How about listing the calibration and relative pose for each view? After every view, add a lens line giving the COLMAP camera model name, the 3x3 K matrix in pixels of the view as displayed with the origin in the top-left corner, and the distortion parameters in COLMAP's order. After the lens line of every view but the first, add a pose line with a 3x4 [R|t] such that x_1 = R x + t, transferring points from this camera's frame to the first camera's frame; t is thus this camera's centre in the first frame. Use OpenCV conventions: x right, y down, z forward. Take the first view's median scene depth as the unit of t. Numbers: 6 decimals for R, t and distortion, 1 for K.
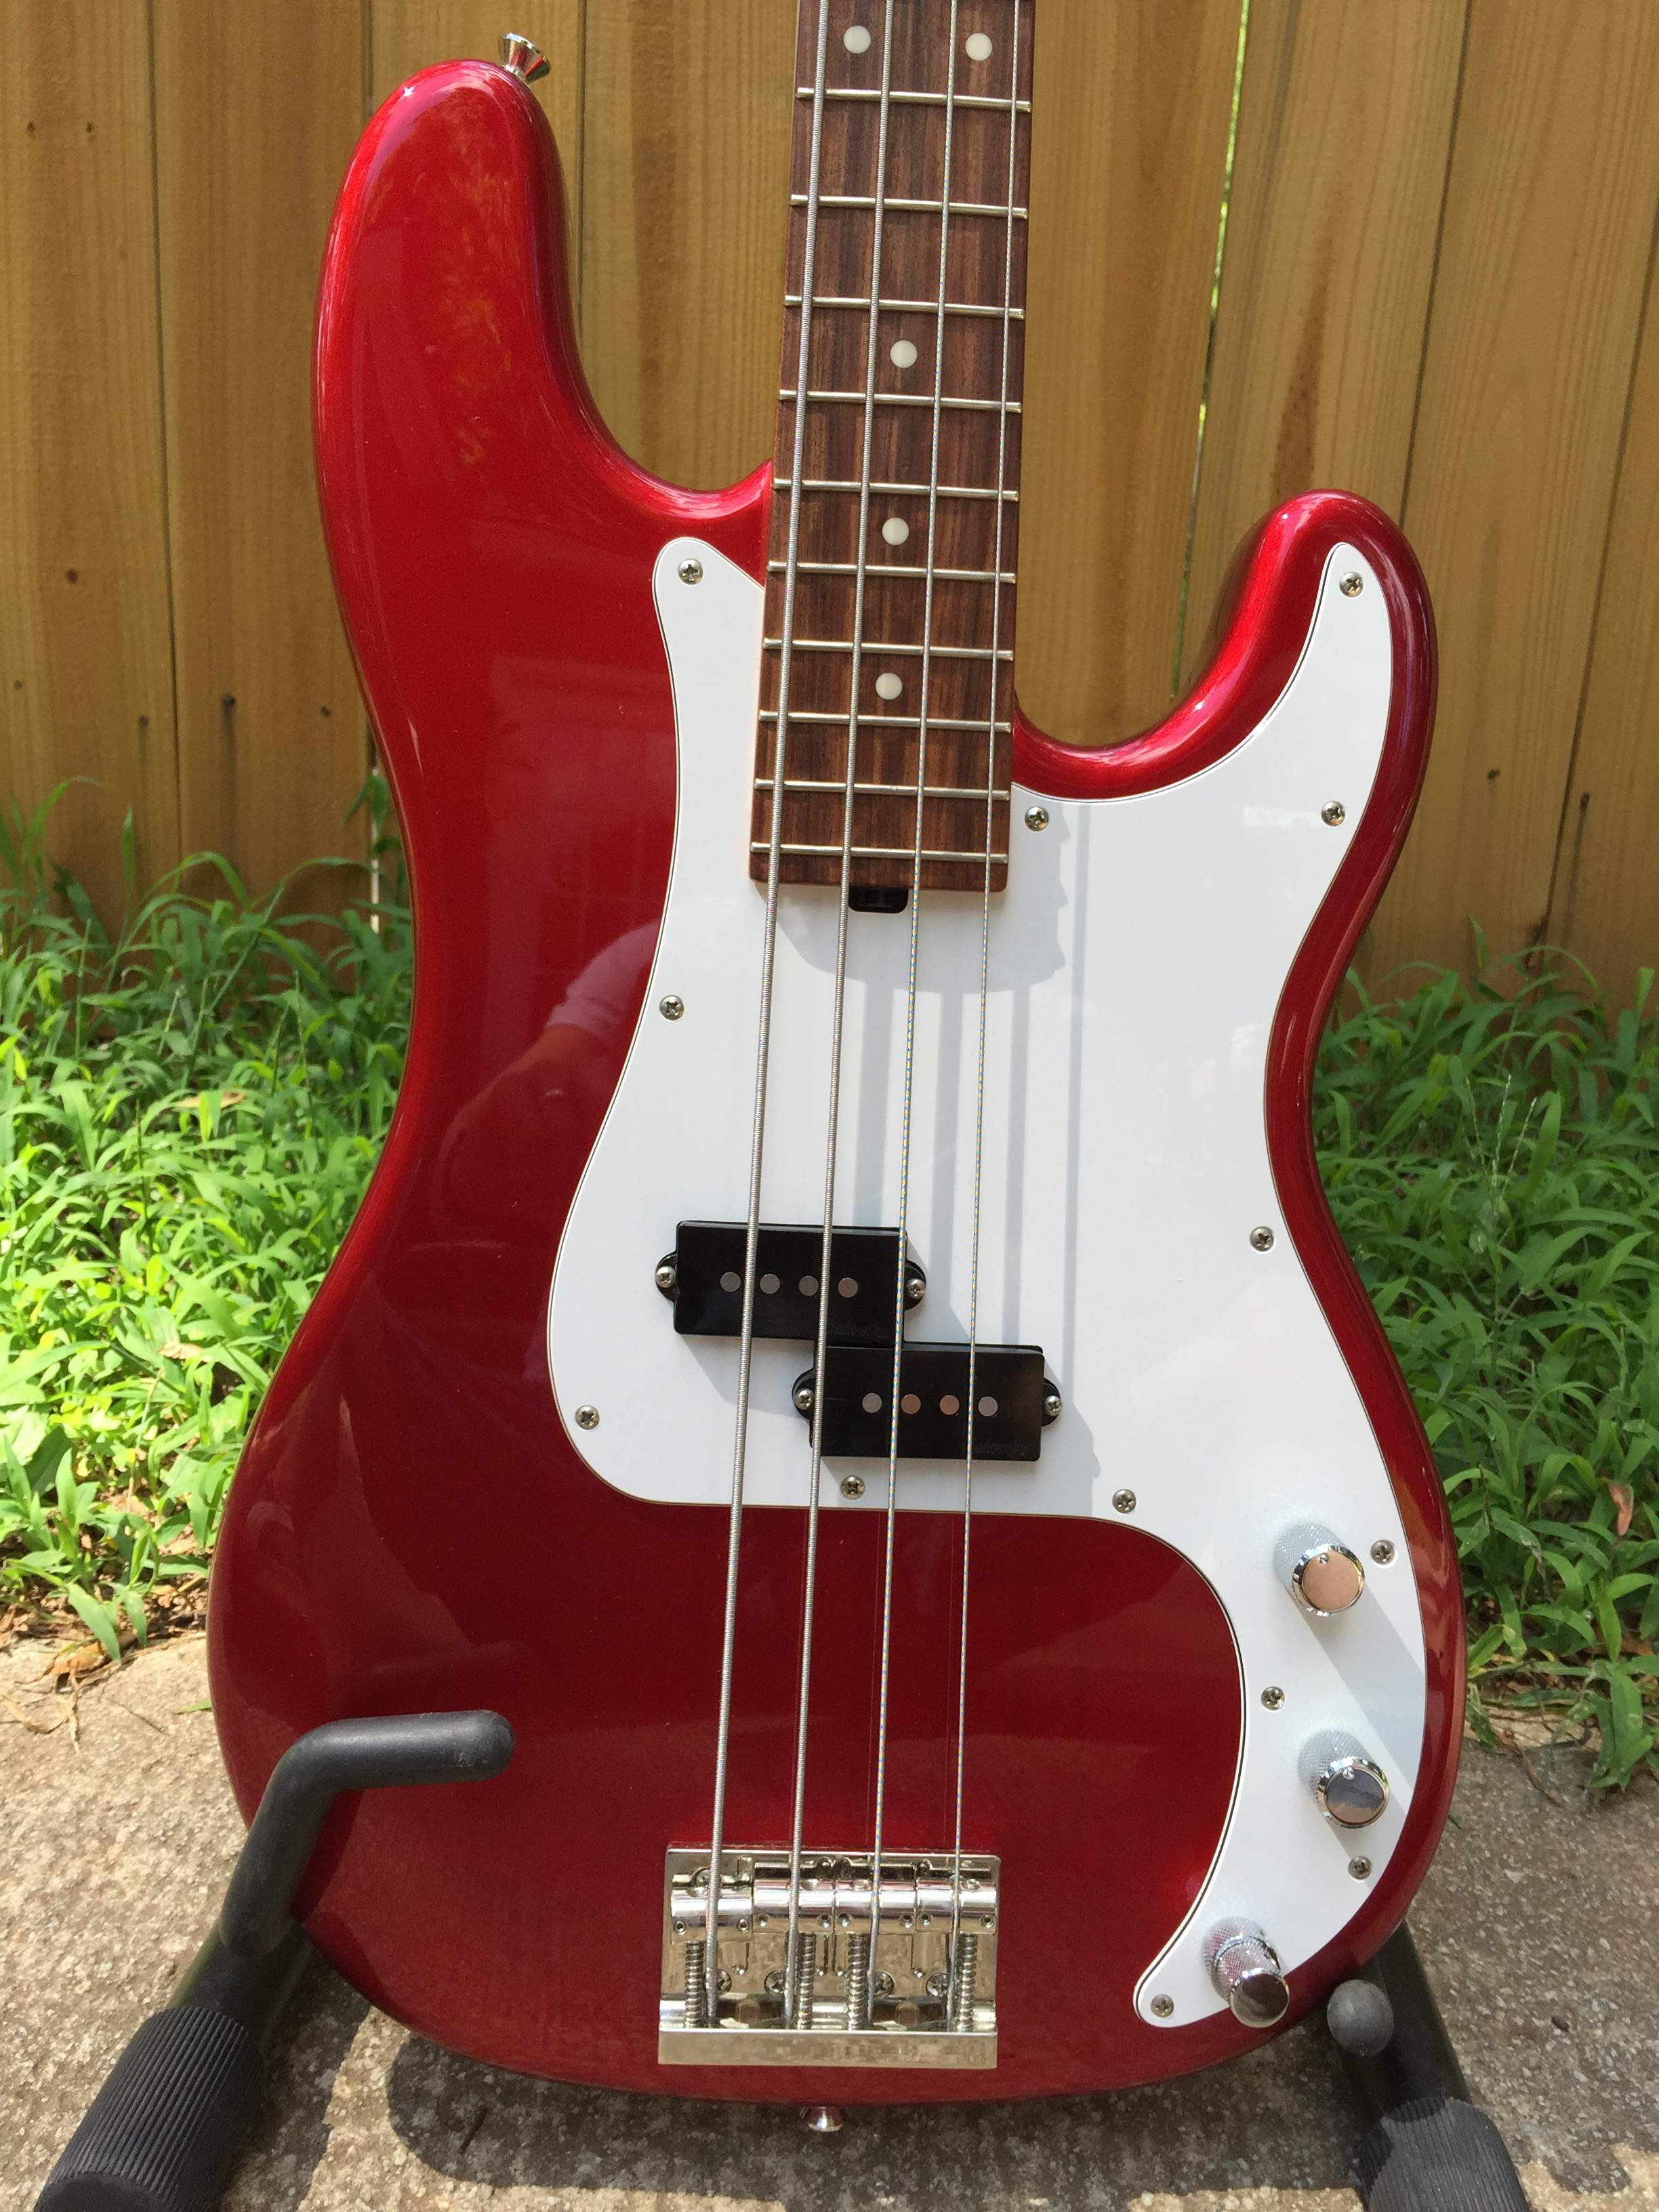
lens RADIAL K [[1900.3, 0, 844.2], [0, 1900.3, 1108.6], [0, 0, 1]] dist [0.068297, -0.092145]
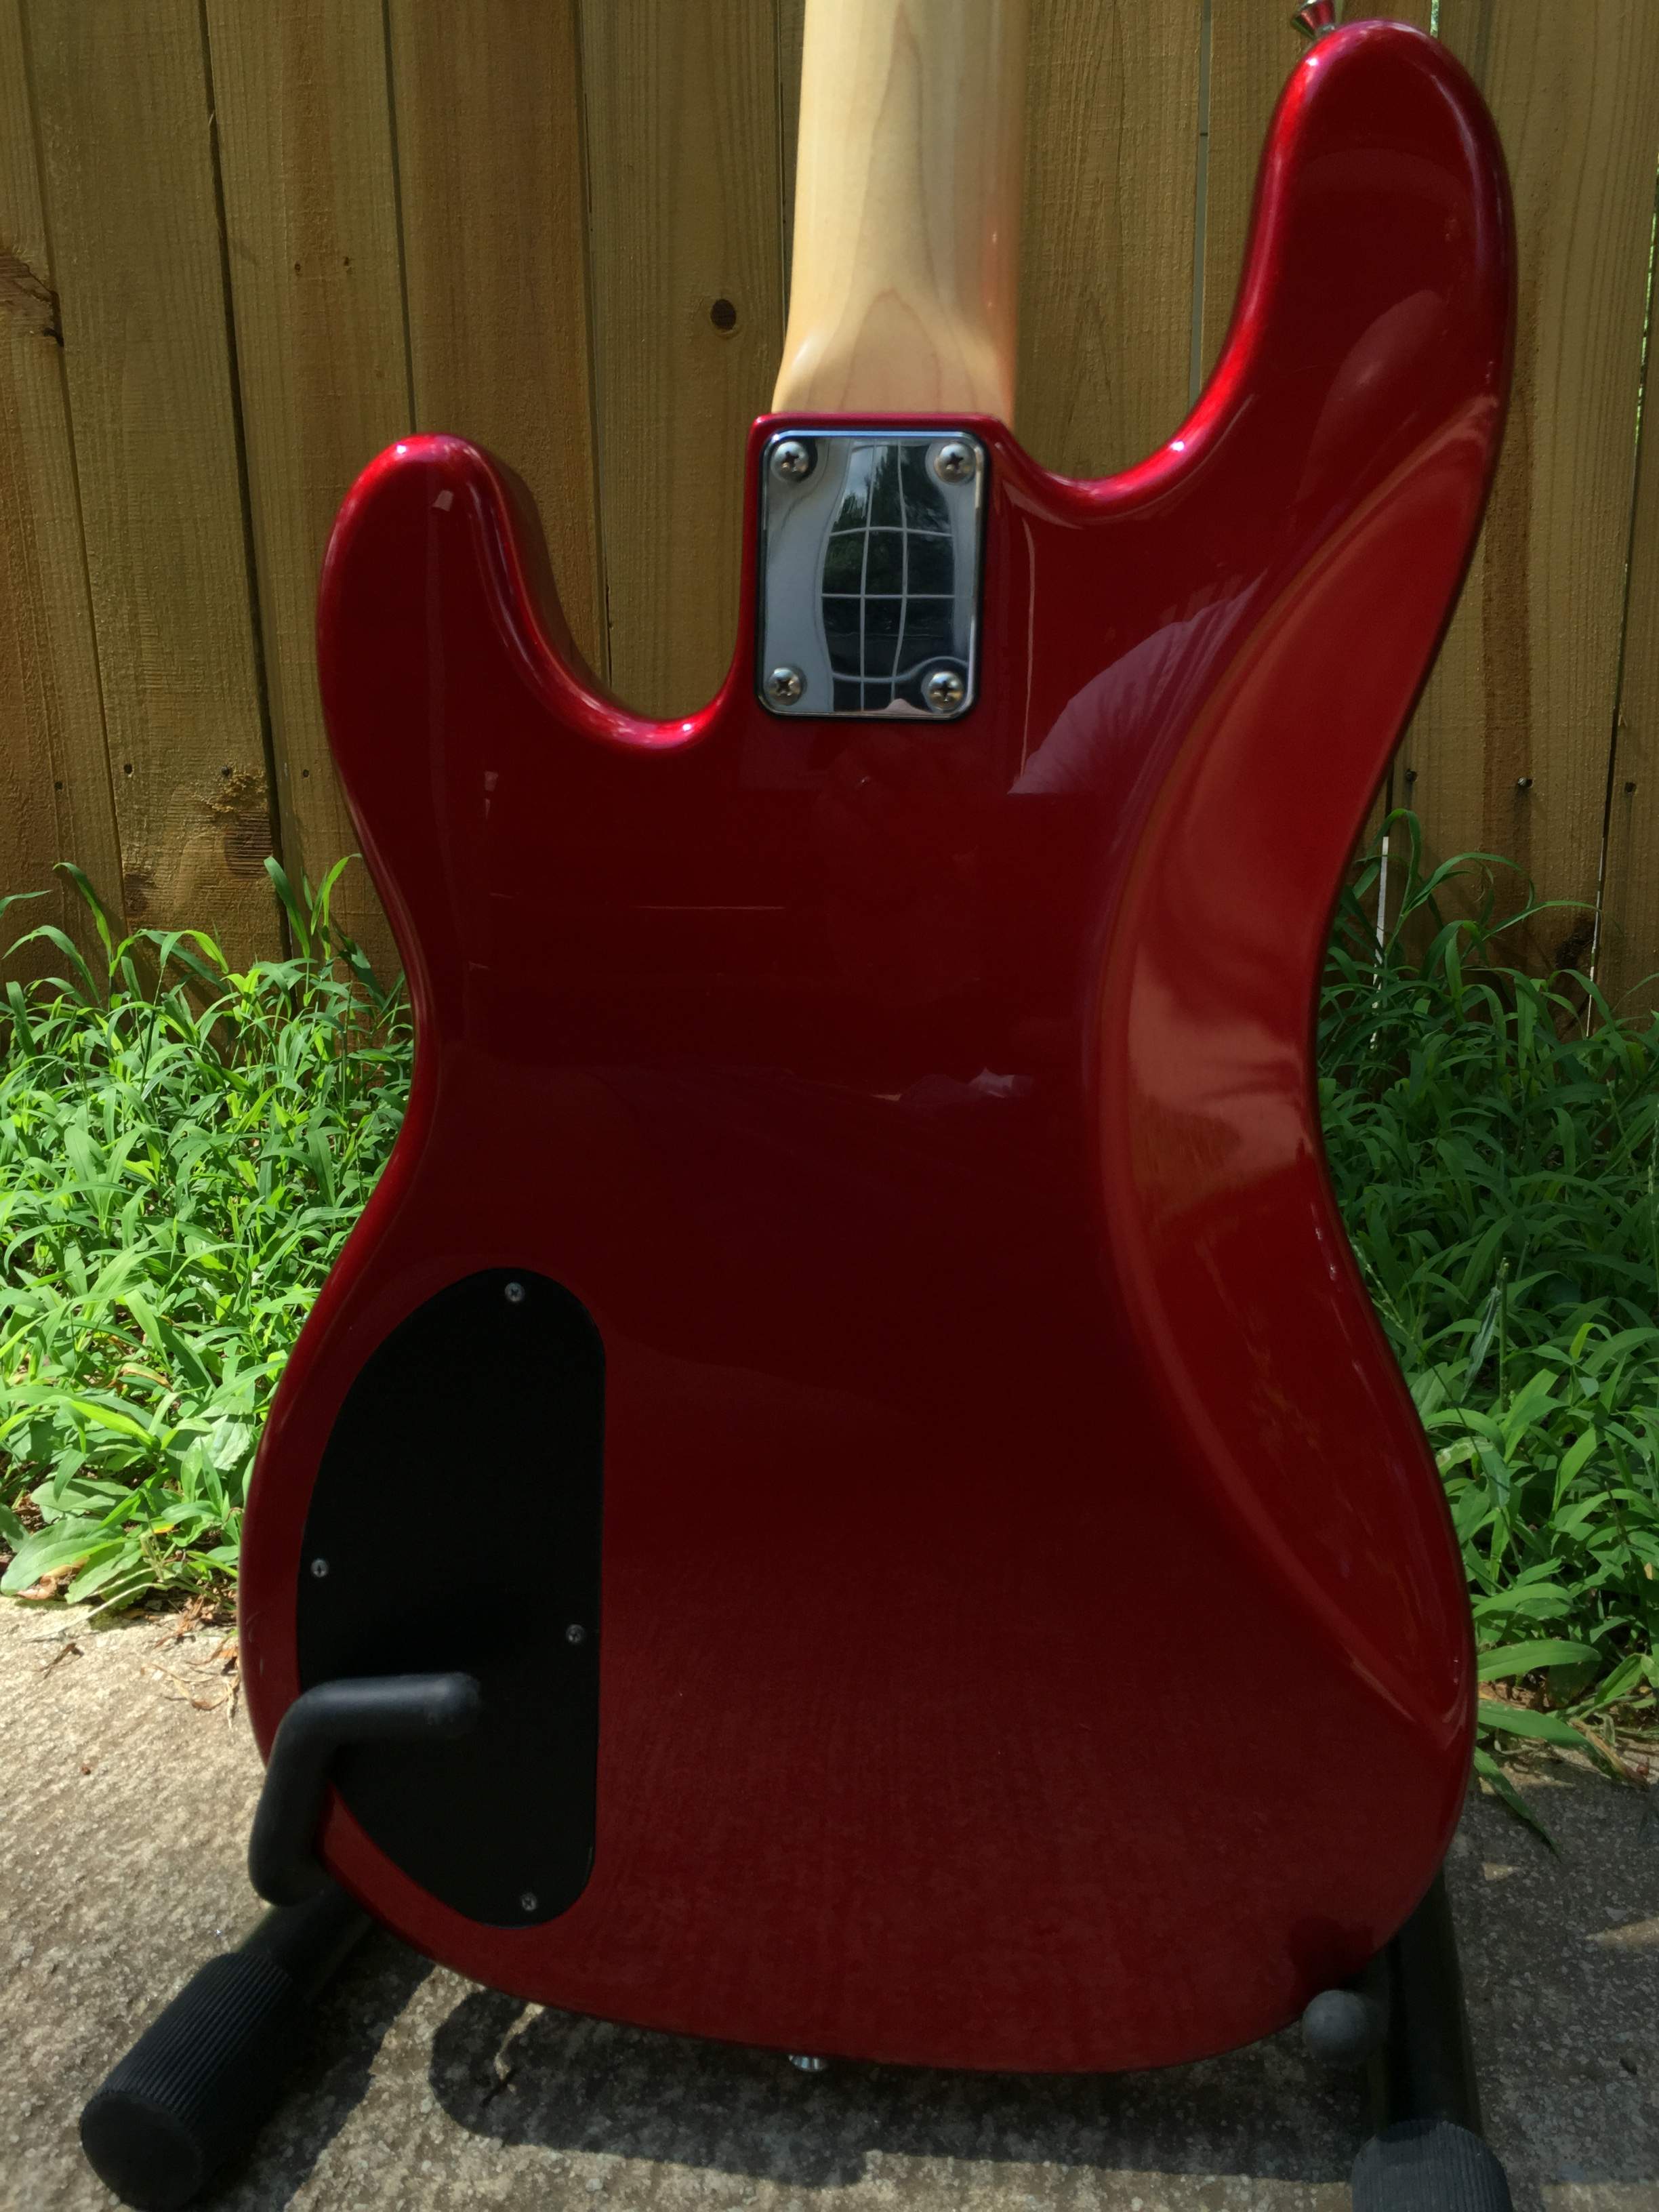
lens RADIAL K [[1900.3, 0, 839.7], [0, 1900.3, 1100.1], [0, 0, 1]] dist [0.068297, -0.092145]
pose [[0.980296, -0.027605, -0.195594, 0.208439], [0.020871, 0.999119, -0.036406, 0.034164], [0.196427, 0.031606, 0.980009, -0.010503]]
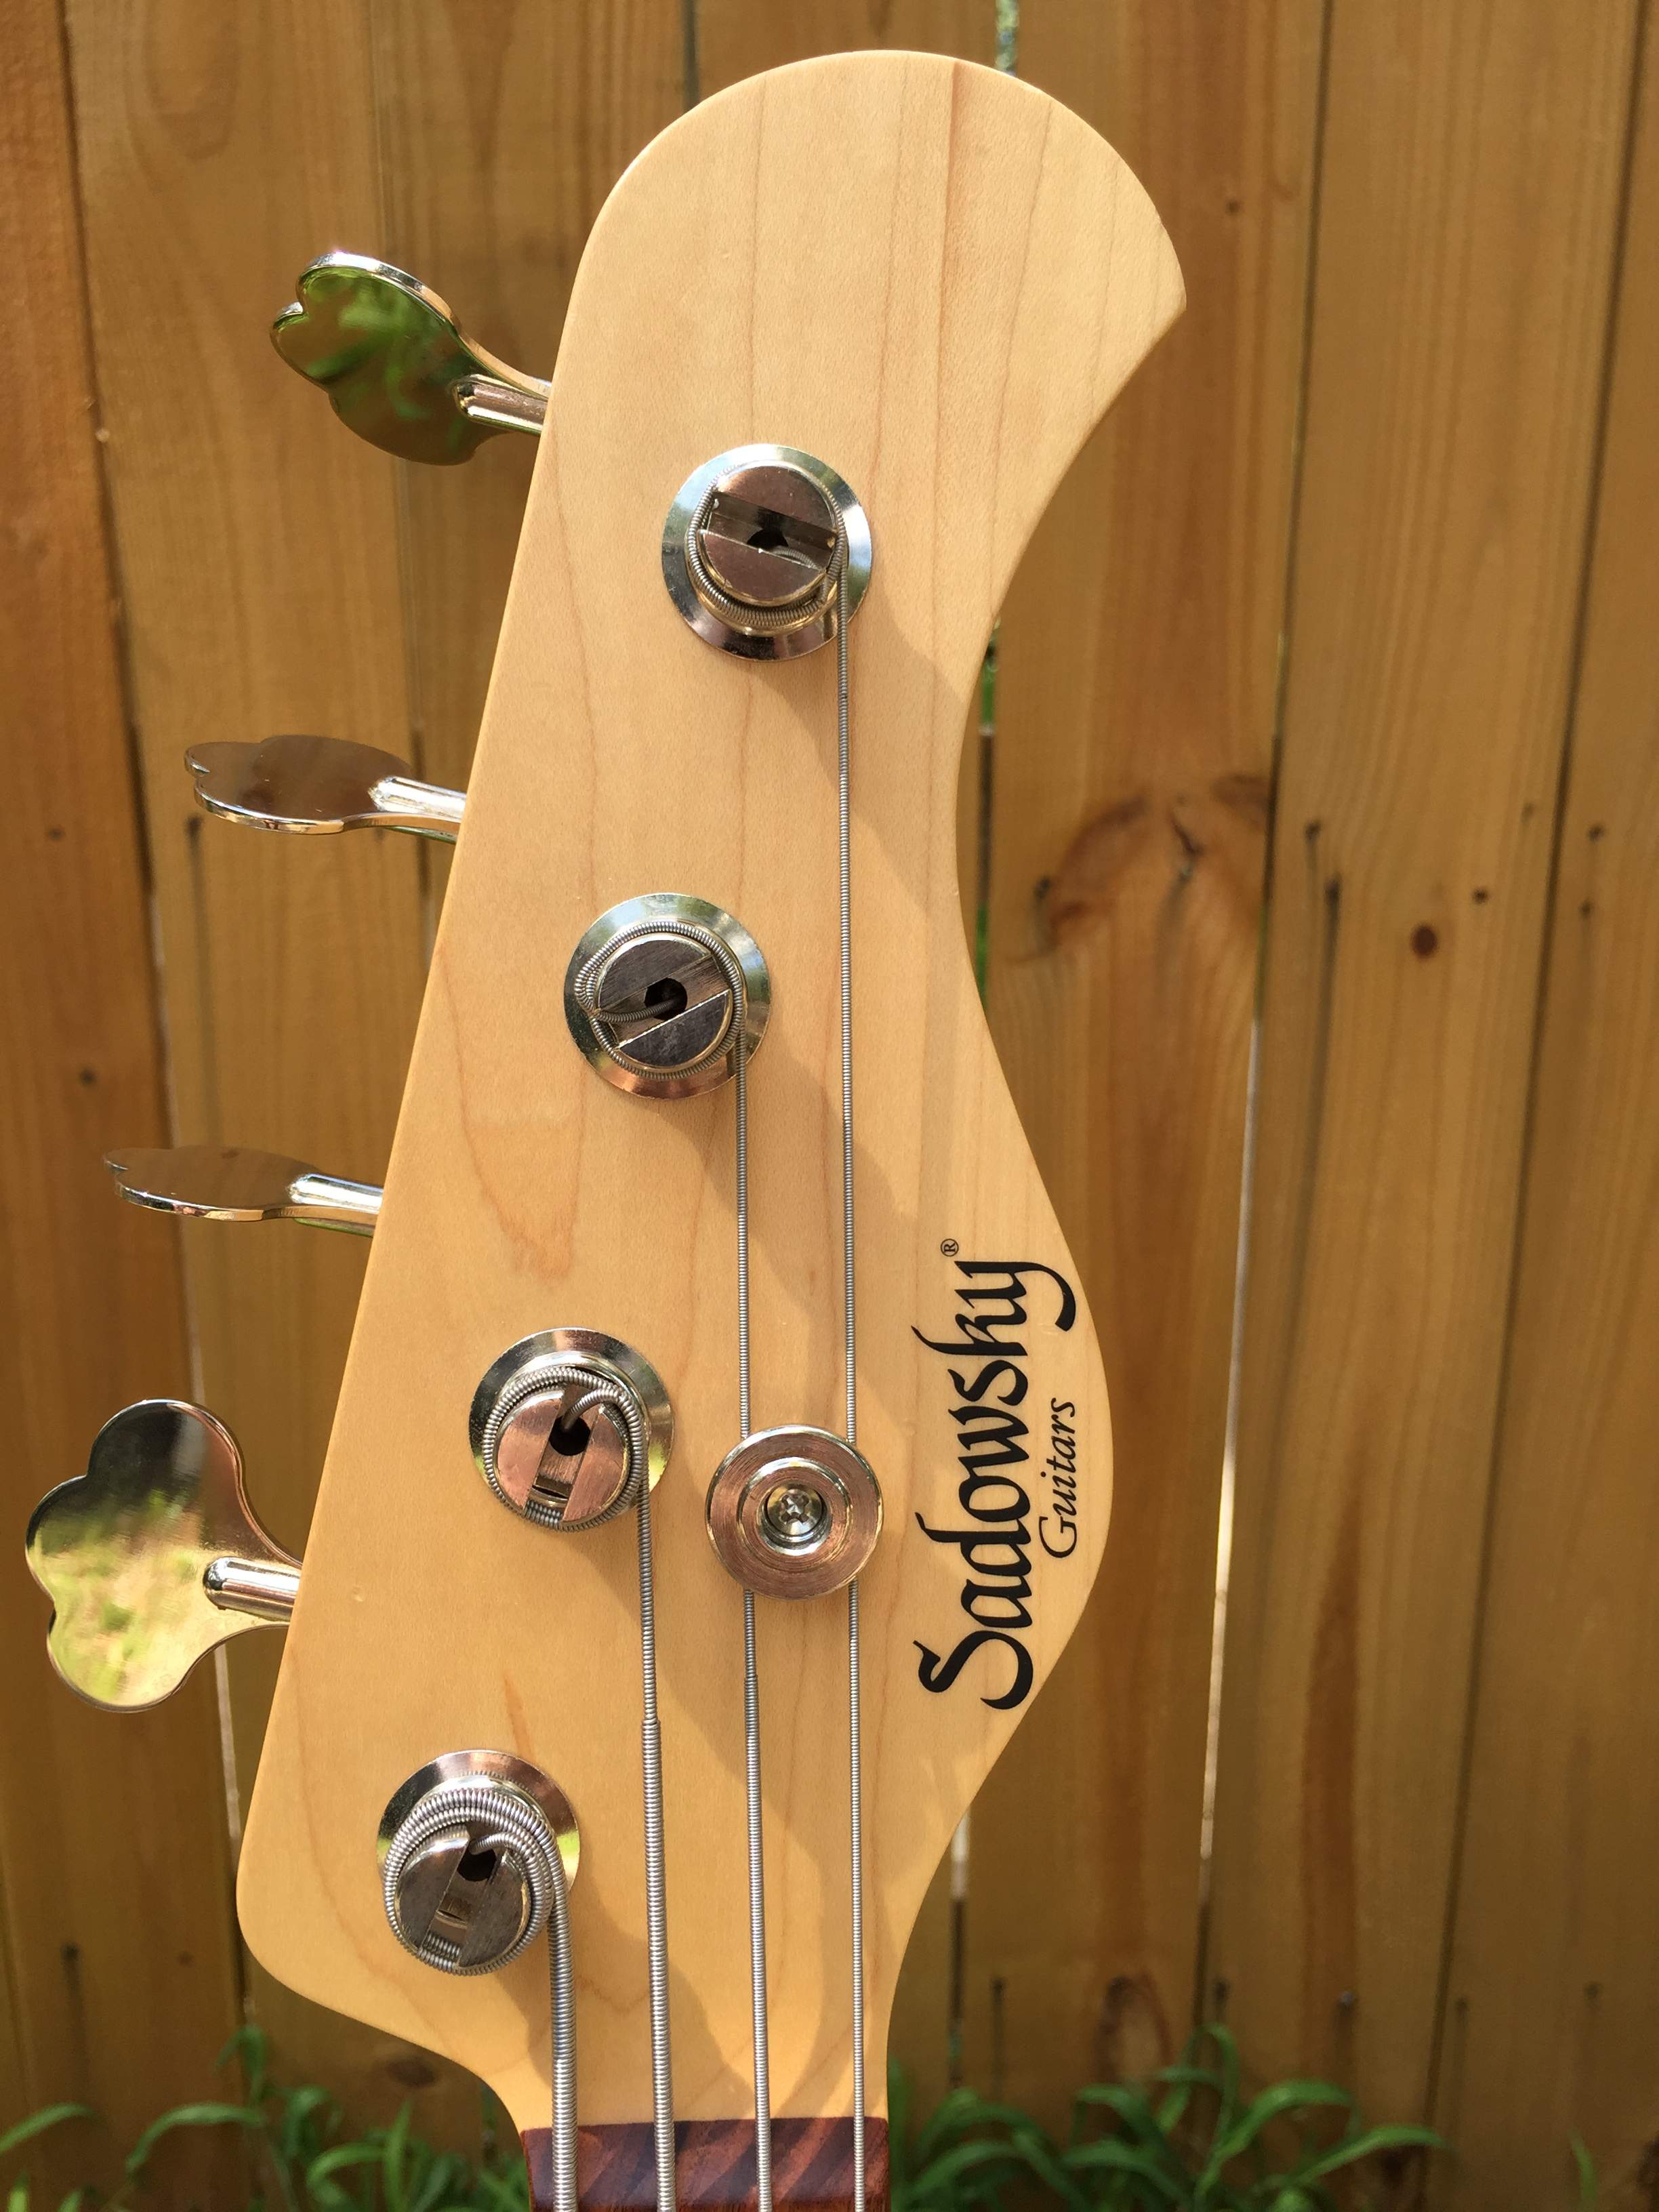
lens RADIAL K [[1900.3, 0, 823.0], [0, 1900.3, 1030.5], [0, 0, 1]] dist [0.068297, -0.092145]
pose [[0.998503, -0.051649, -0.017990, 0.113593], [0.051421, 0.998593, -0.012948, -1.544639], [0.018633, 0.012003, 0.999754, 0.428517]]
